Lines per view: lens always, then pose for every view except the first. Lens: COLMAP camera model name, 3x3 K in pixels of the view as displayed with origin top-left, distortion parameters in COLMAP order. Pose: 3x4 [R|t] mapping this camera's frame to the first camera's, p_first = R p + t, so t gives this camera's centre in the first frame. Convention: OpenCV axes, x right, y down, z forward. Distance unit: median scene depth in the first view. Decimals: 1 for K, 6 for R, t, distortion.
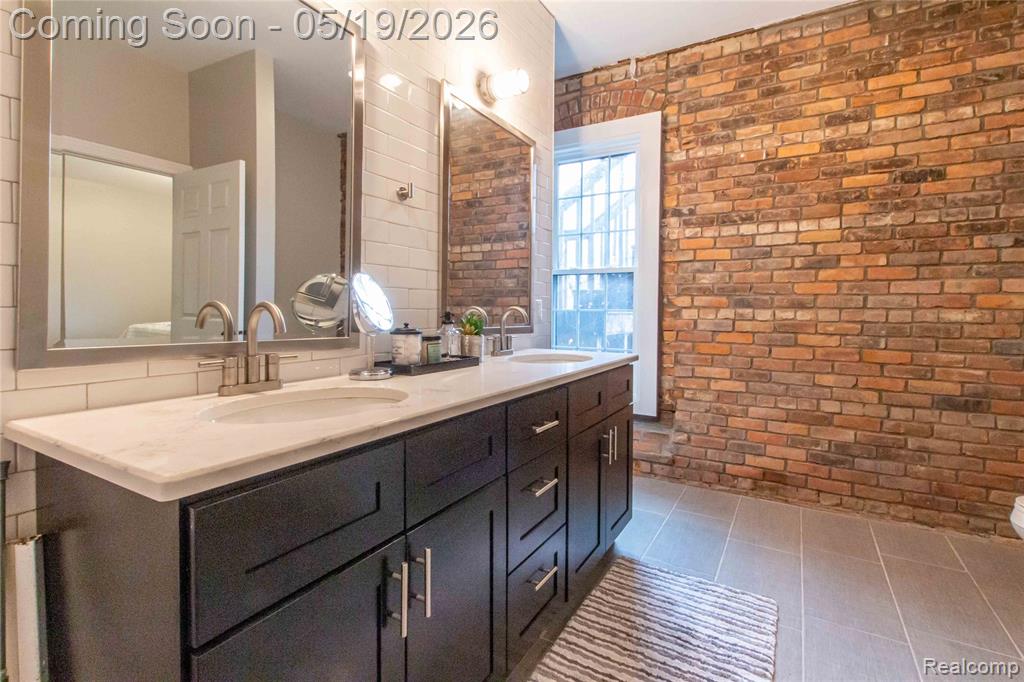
lens RADIAL K [[473.9, 0, 519.6], [0, 473.9, 319.8], [0, 0, 1]] dist [0.005867, -0.000593]
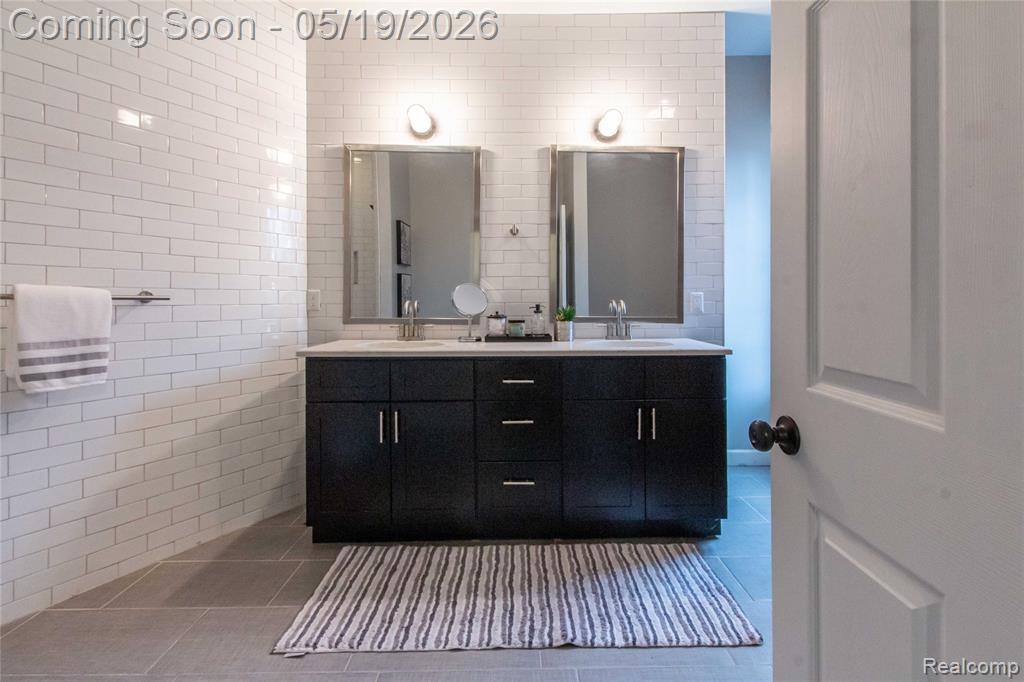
lens RADIAL K [[473.9, 0, 522.1], [0, 473.9, 300.6], [0, 0, 1]] dist [0.005867, -0.000593]
pose [[0.524762, -0.004204, -0.851238, 1.185909], [-0.008559, 0.999911, -0.010215, -0.014561], [0.851206, 0.012646, 0.524680, 0.191228]]
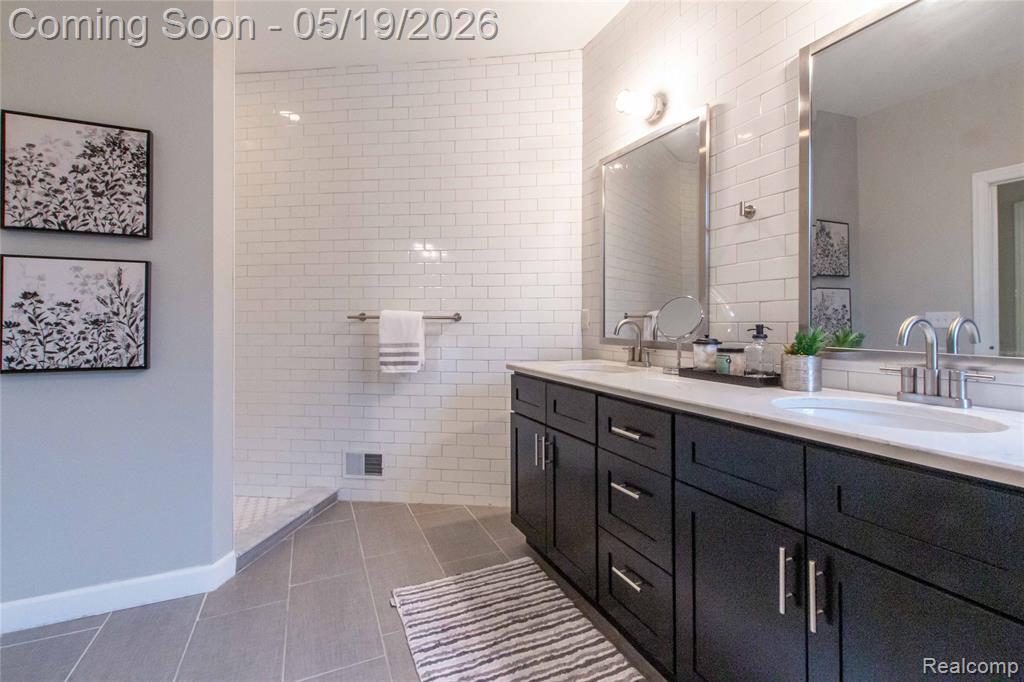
lens RADIAL K [[473.9, 0, 528.5], [0, 473.9, 320.5], [0, 0, 1]] dist [0.005867, -0.000593]
pose [[-0.565905, -0.006931, -0.824442, 0.926495], [-0.014283, 0.999897, 0.001398, -0.022144], [0.824347, 0.012566, -0.565945, 1.250471]]
